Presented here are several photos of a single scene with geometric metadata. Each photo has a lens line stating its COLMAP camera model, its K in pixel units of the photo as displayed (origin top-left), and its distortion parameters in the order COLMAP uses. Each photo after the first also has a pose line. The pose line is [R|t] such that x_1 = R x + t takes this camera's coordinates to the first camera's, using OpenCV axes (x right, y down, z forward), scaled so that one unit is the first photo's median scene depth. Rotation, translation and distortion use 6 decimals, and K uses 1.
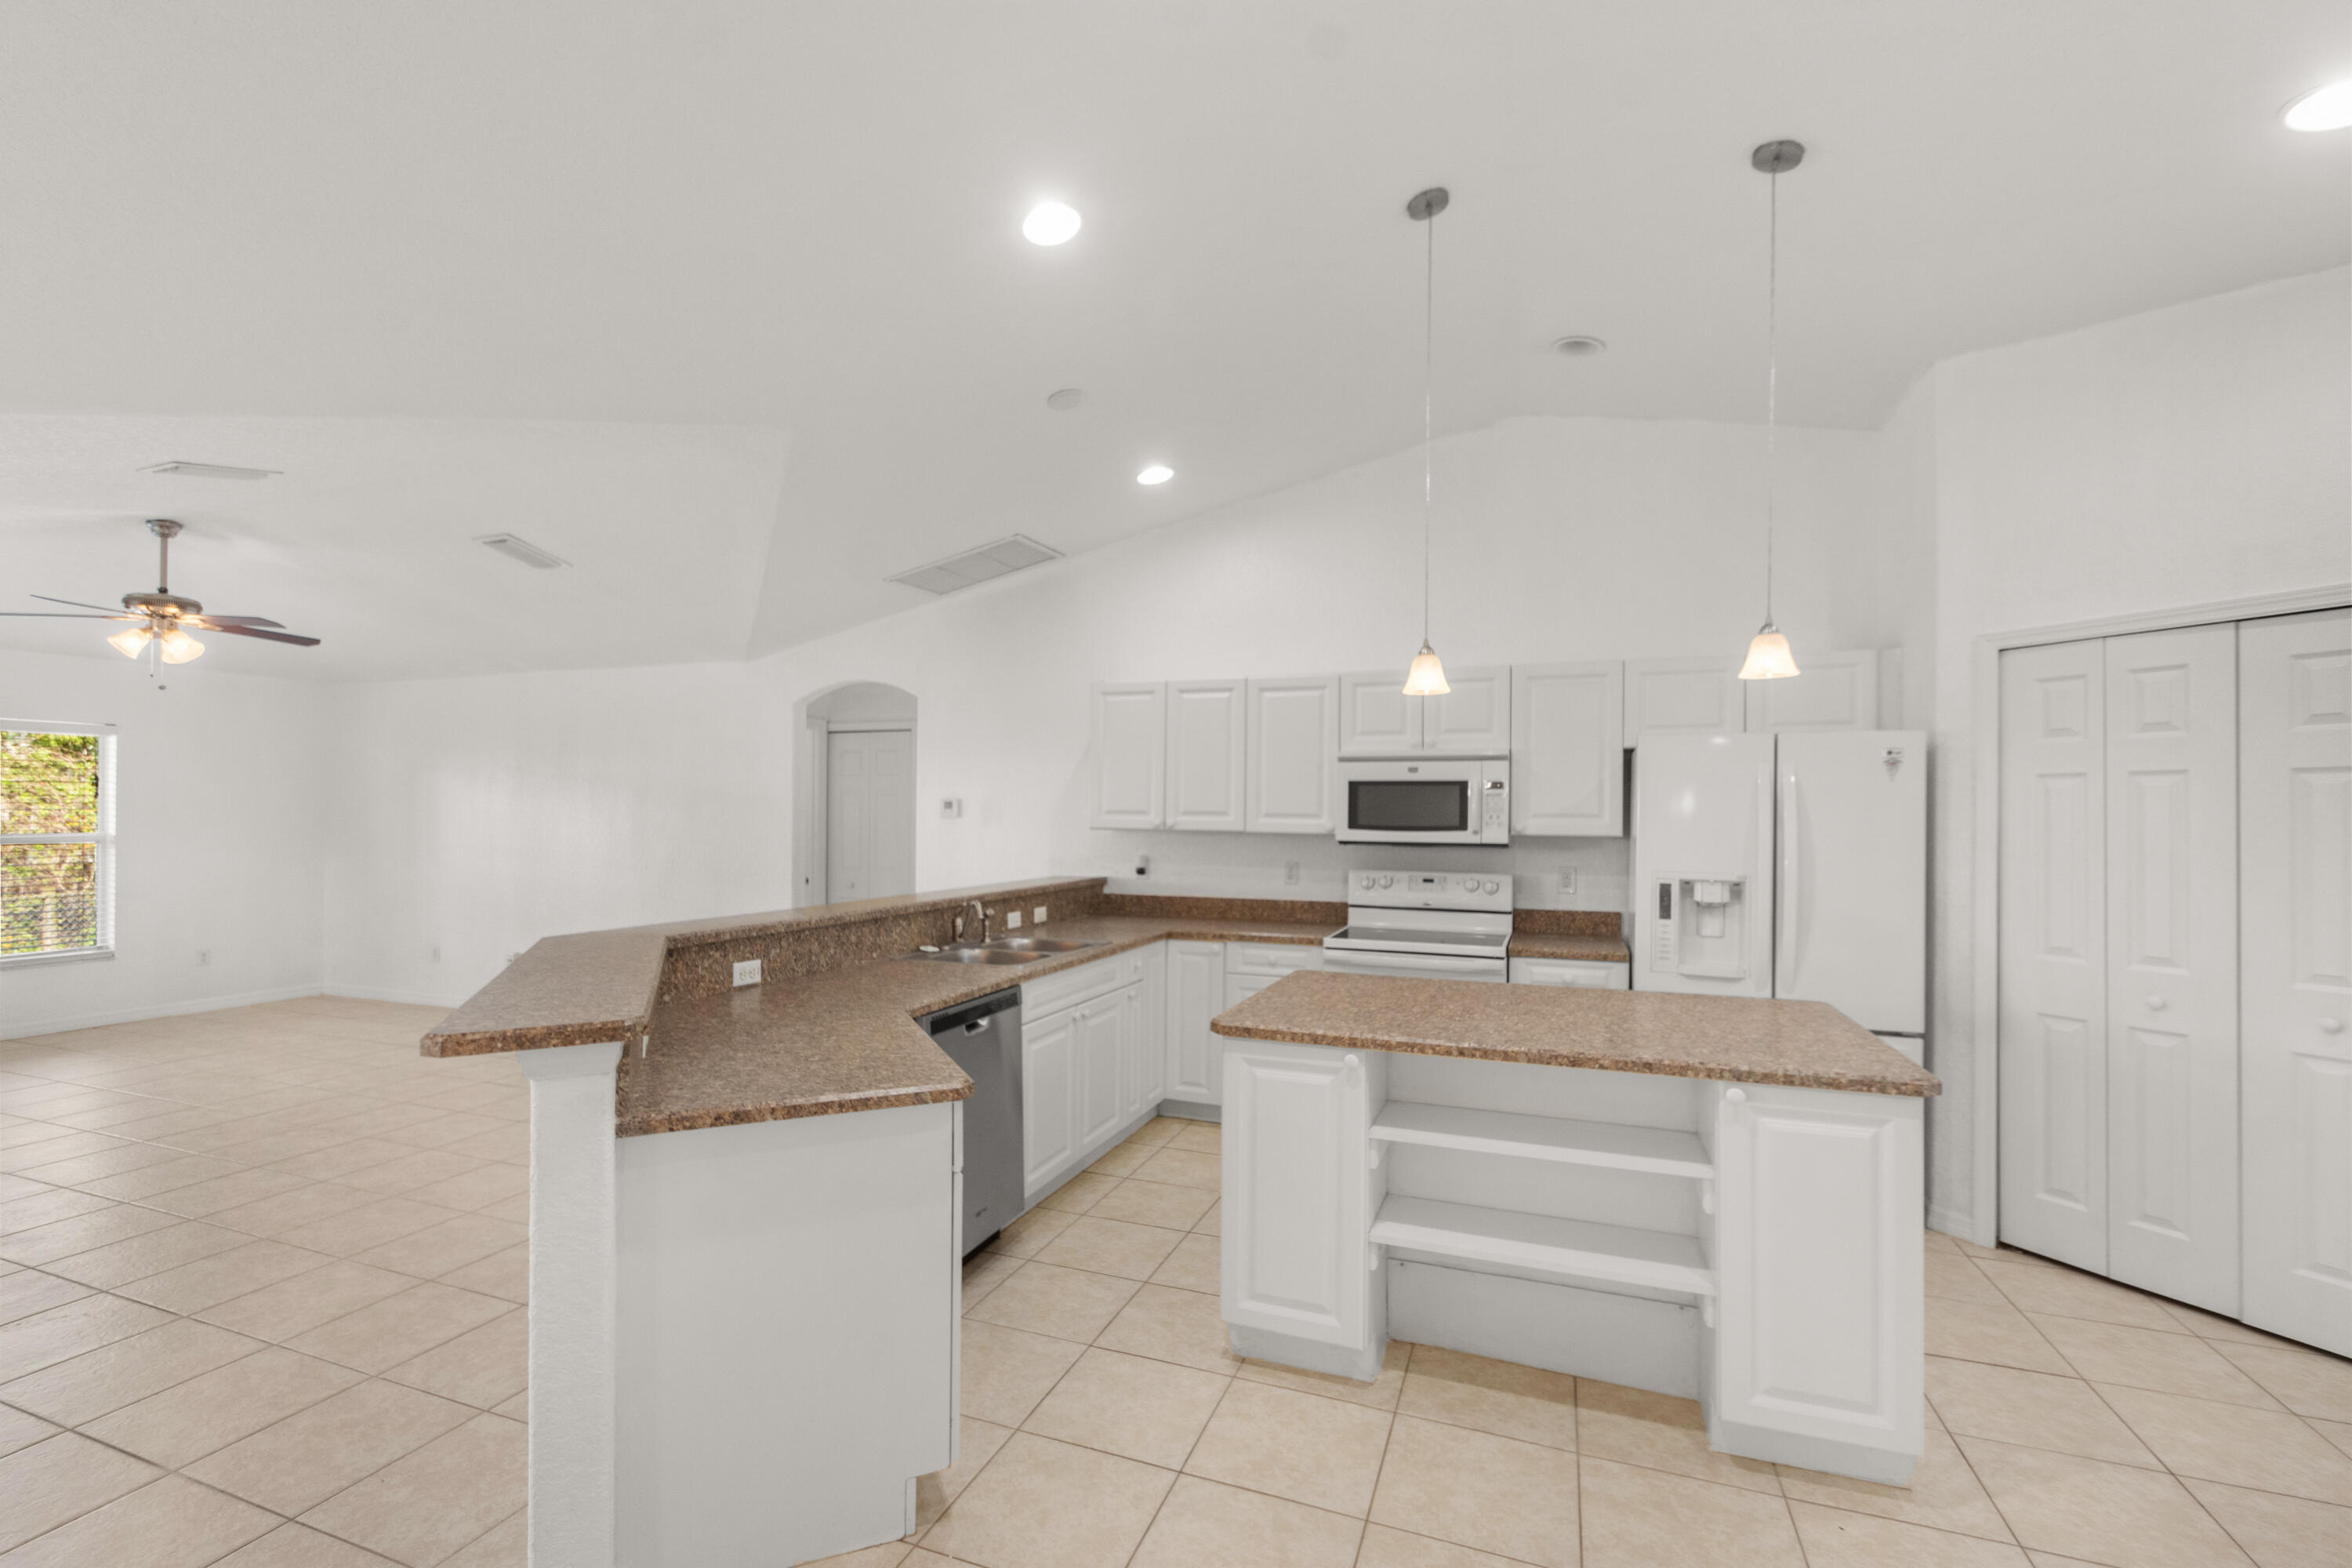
lens RADIAL K [[1039.6, 0, 1151.2], [0, 1039.6, 811.9], [0, 0, 1]] dist [0.007495, -0.004043]
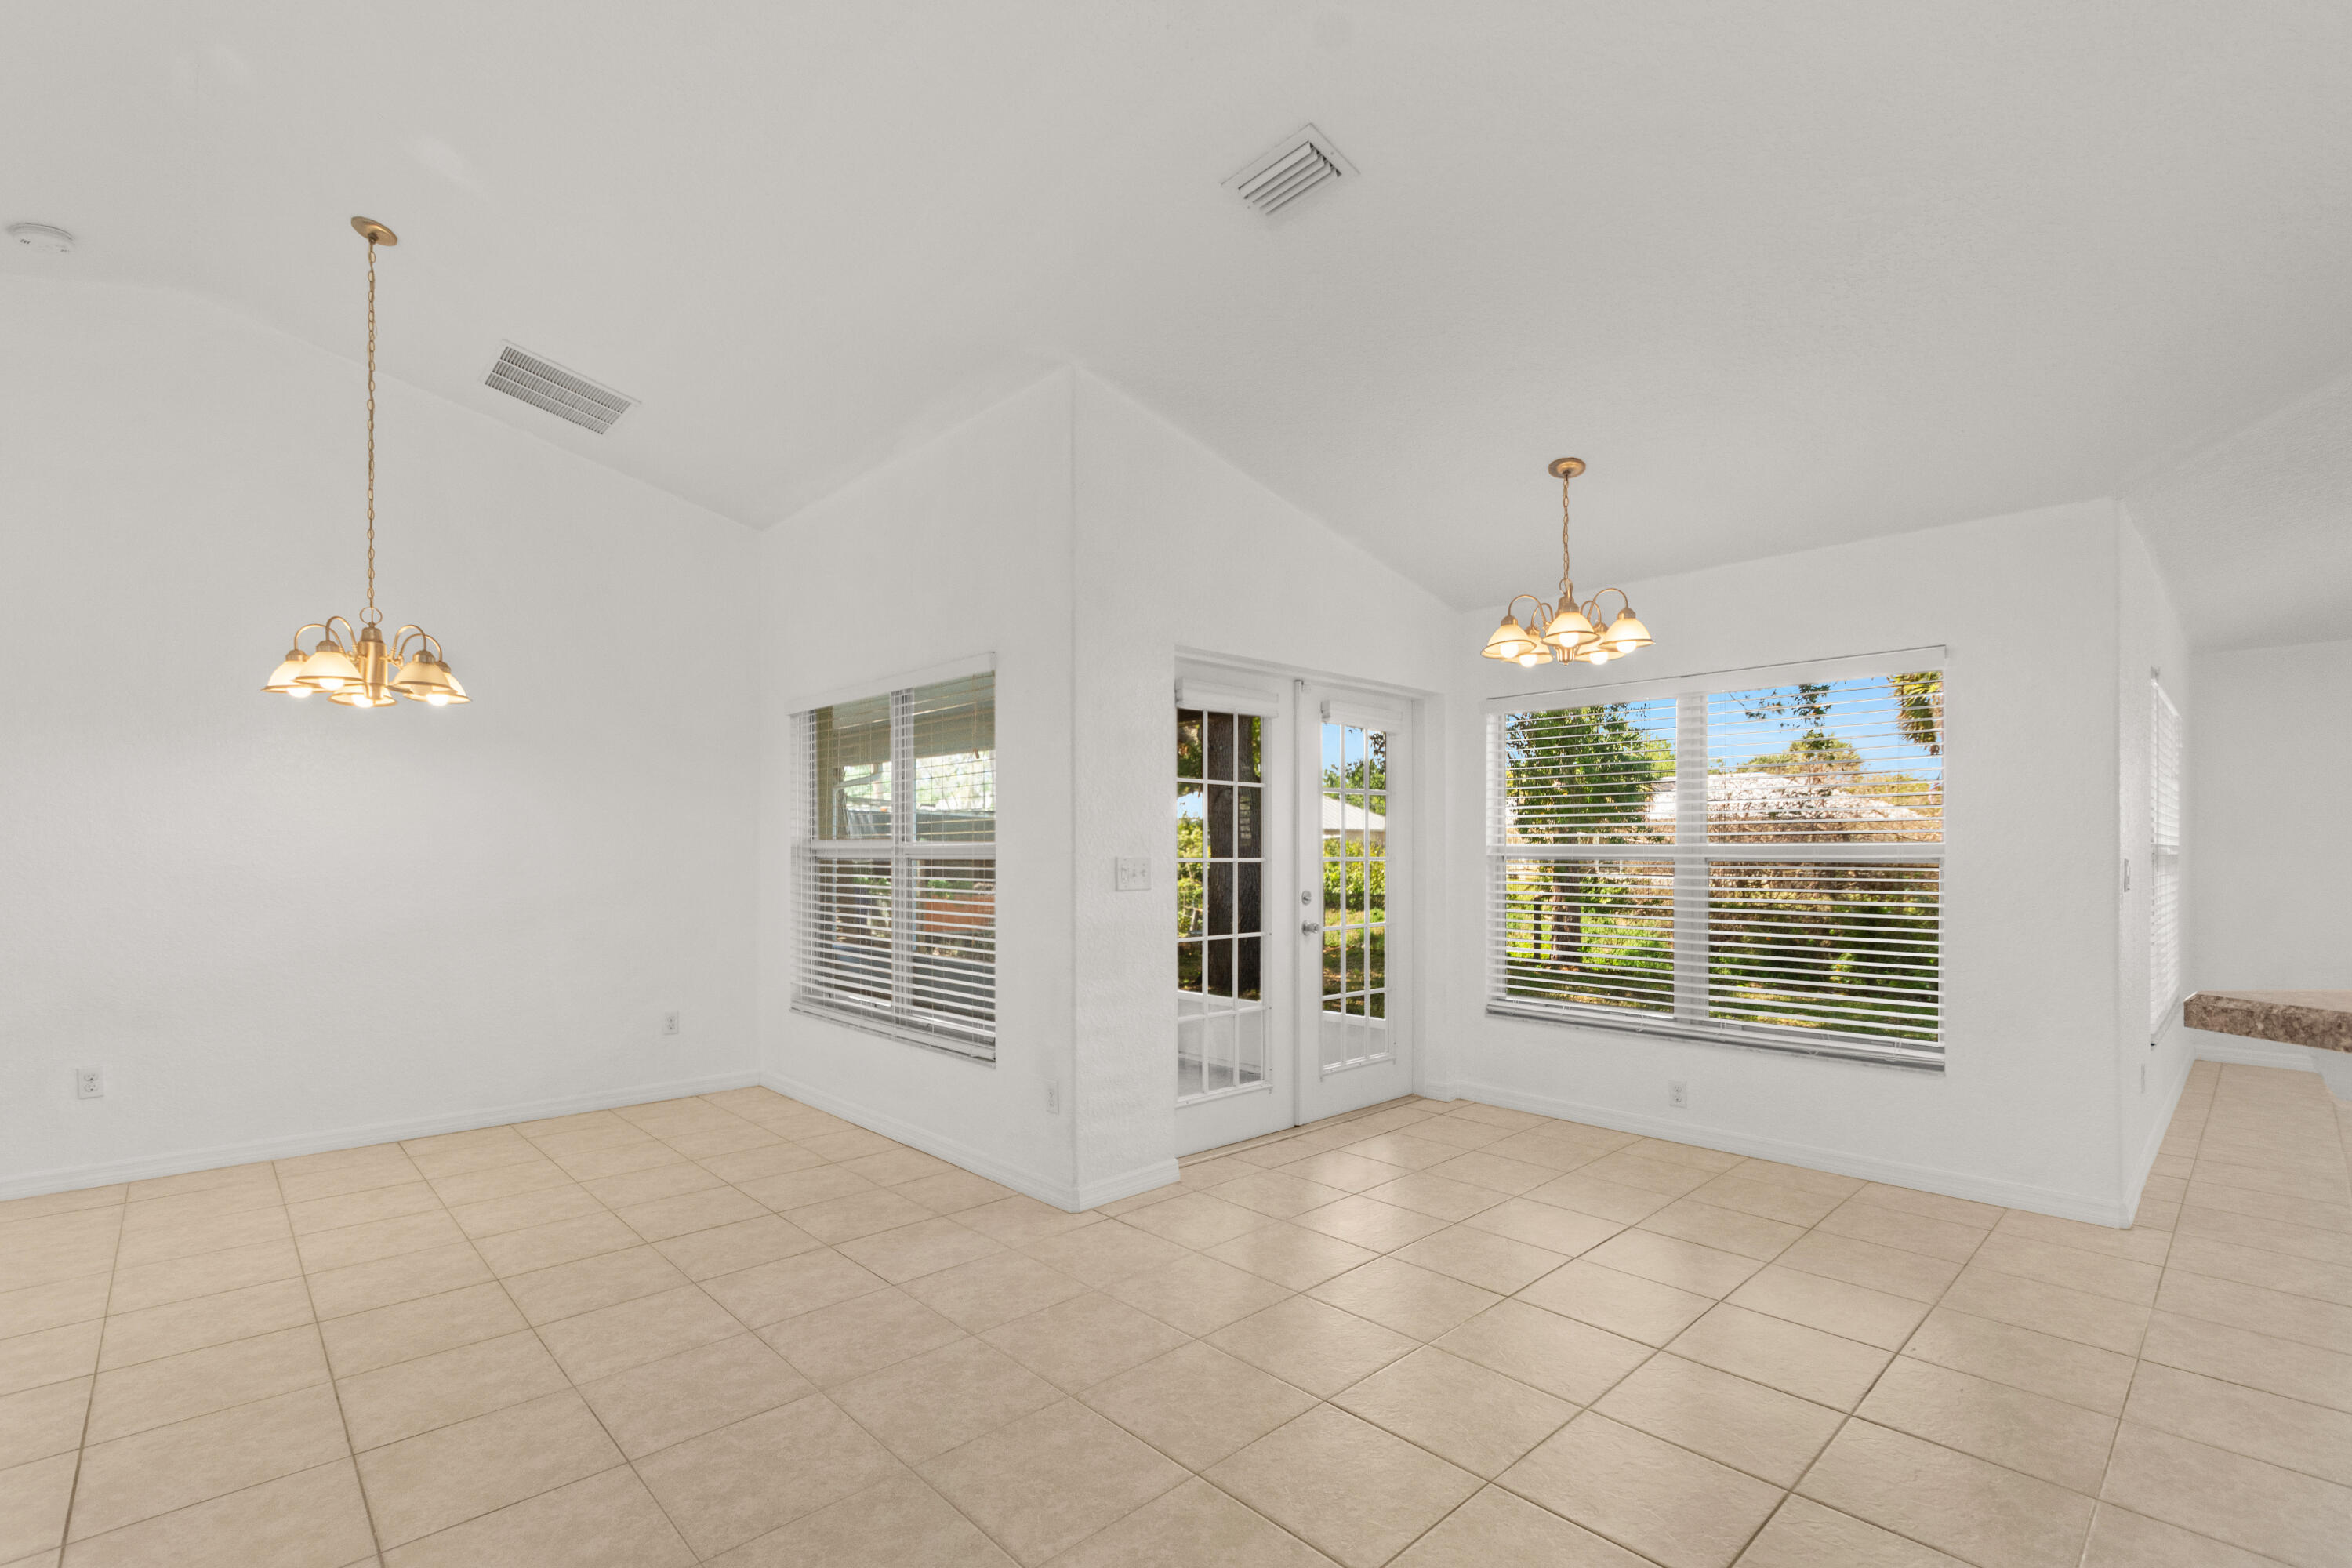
lens RADIAL K [[1039.6, 0, 1152.6], [0, 1039.6, 839.6], [0, 0, 1]] dist [0.007495, -0.004043]
pose [[-0.431164, -0.016659, -0.902120, 0.068407], [-0.001249, 0.999840, -0.017866, 0.044595], [0.902272, -0.006577, -0.431116, 0.238566]]
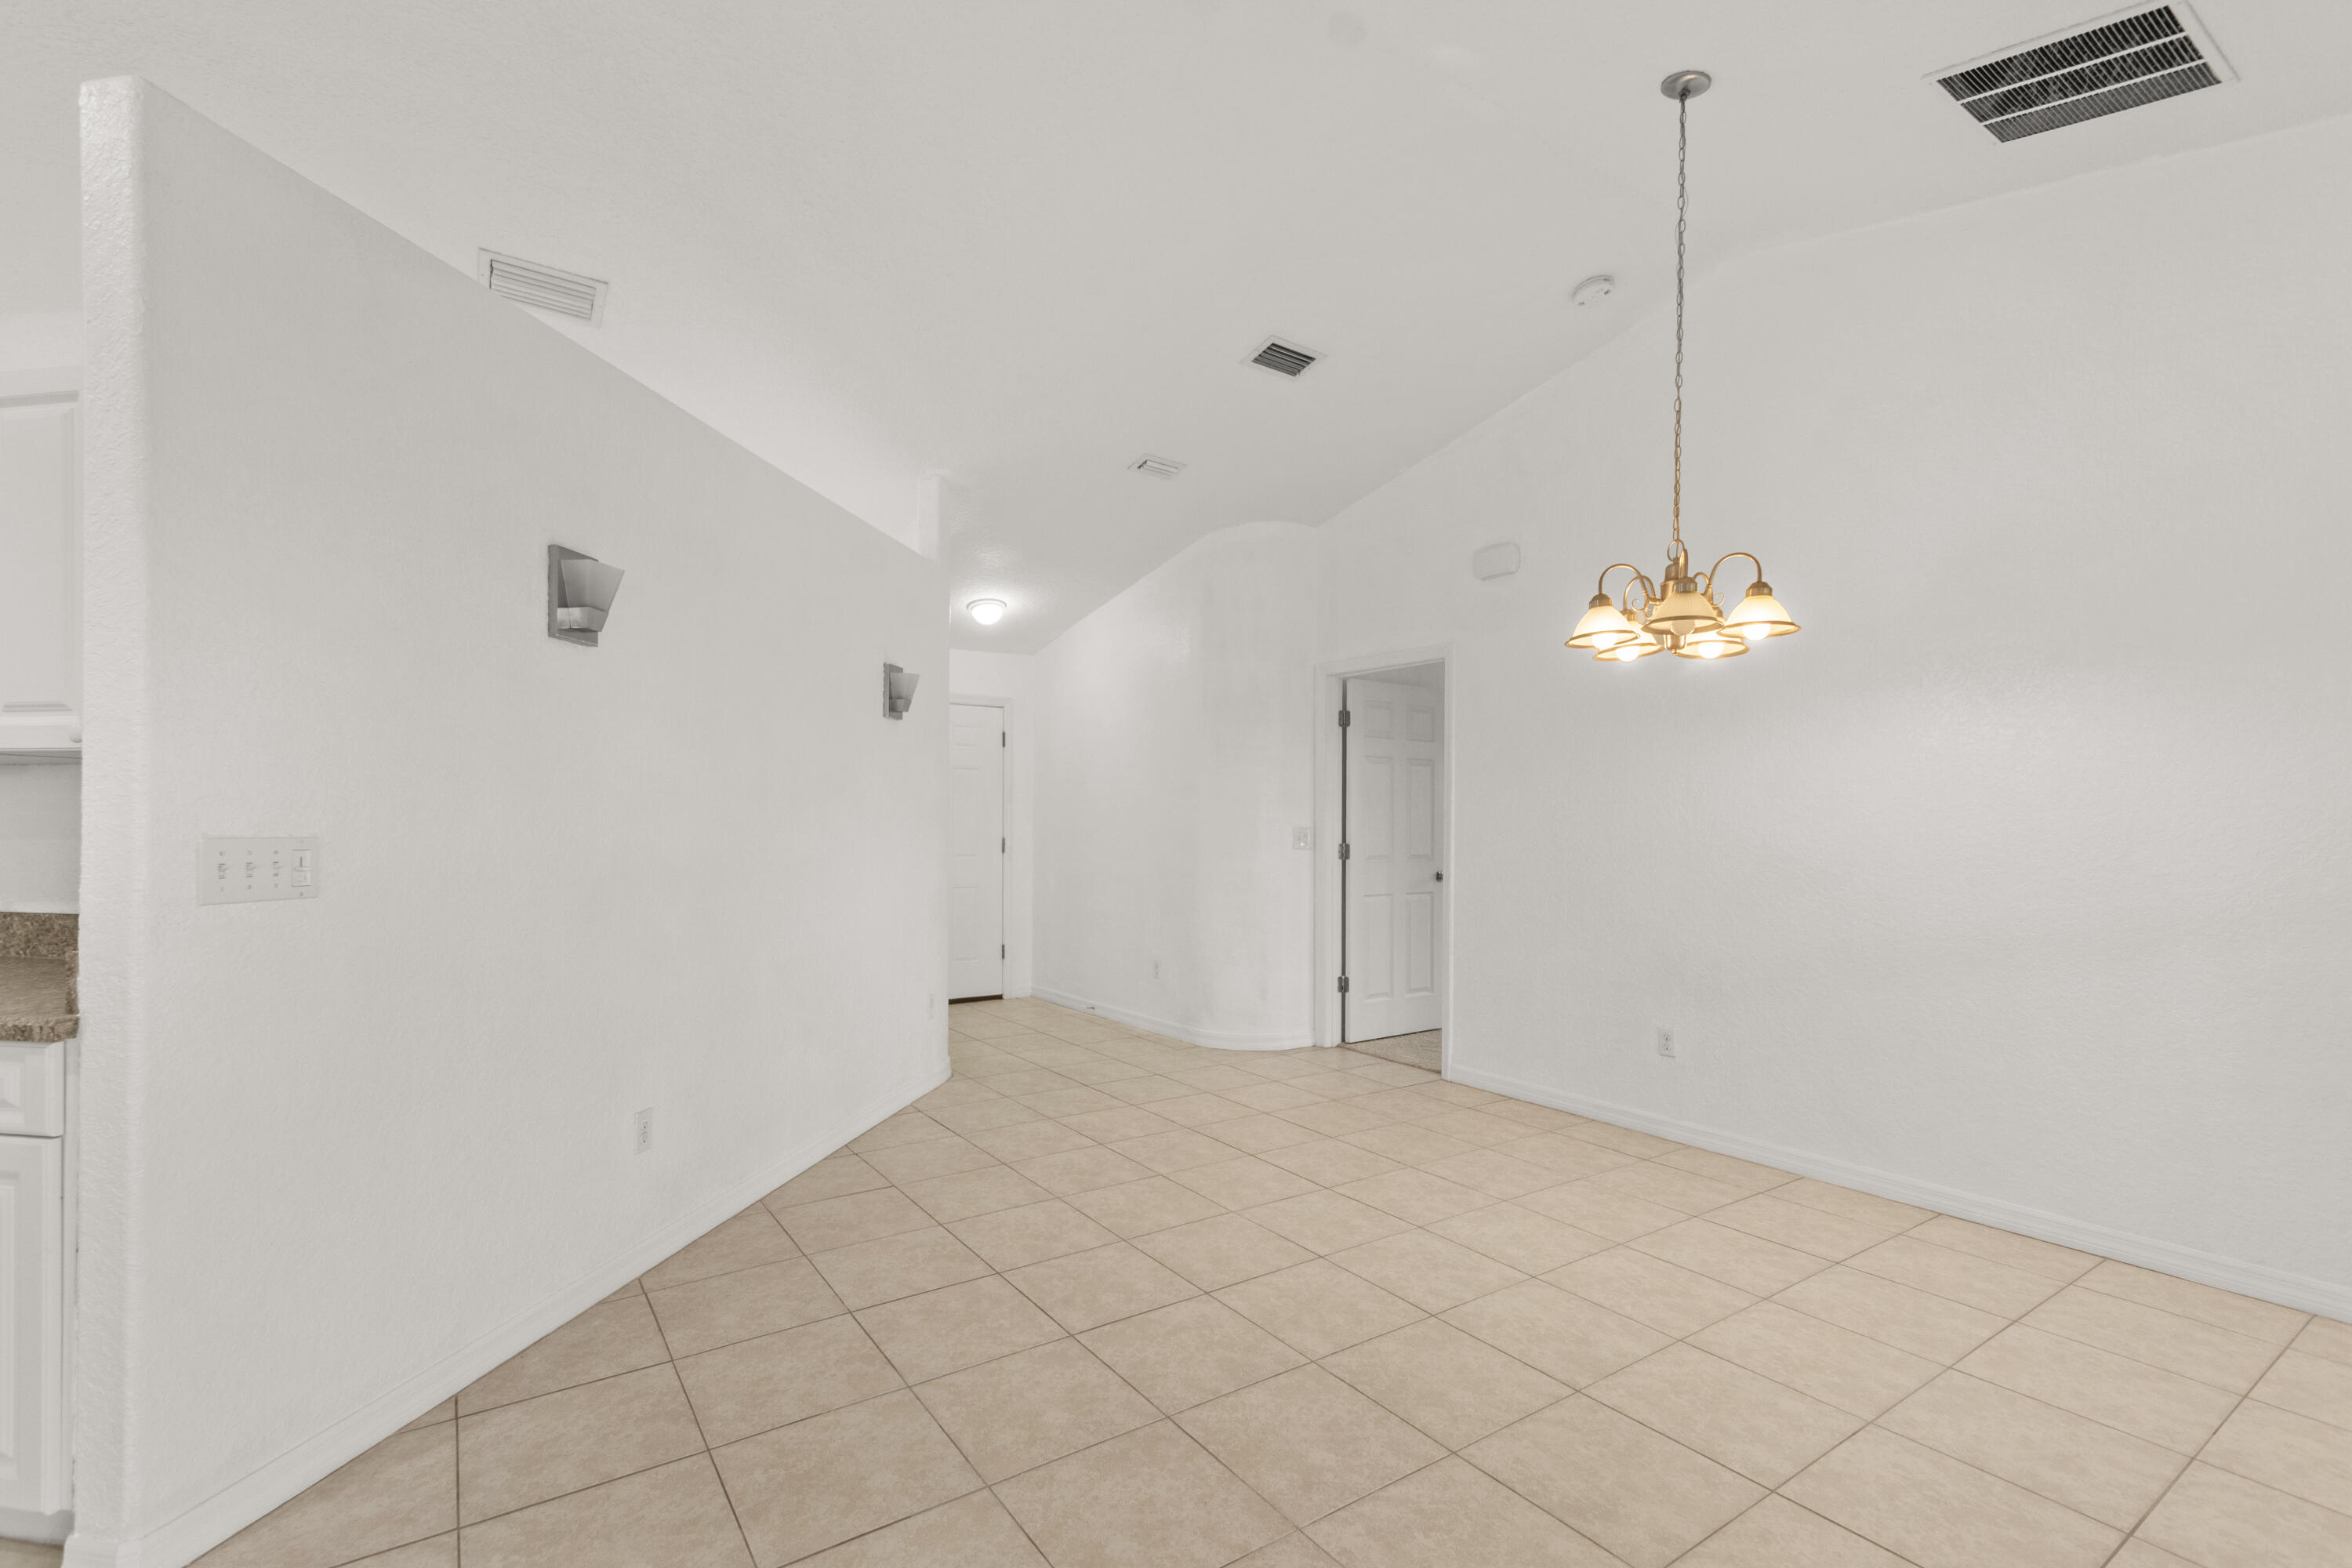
lens RADIAL K [[1039.6, 0, 1154.8], [0, 1039.6, 835.4], [0, 0, 1]] dist [0.007495, -0.004043]
pose [[-0.825636, -0.019927, 0.563852, -0.438112], [-0.015504, 0.999800, 0.012632, 0.041368], [-0.563991, 0.001687, -0.825780, 0.113202]]
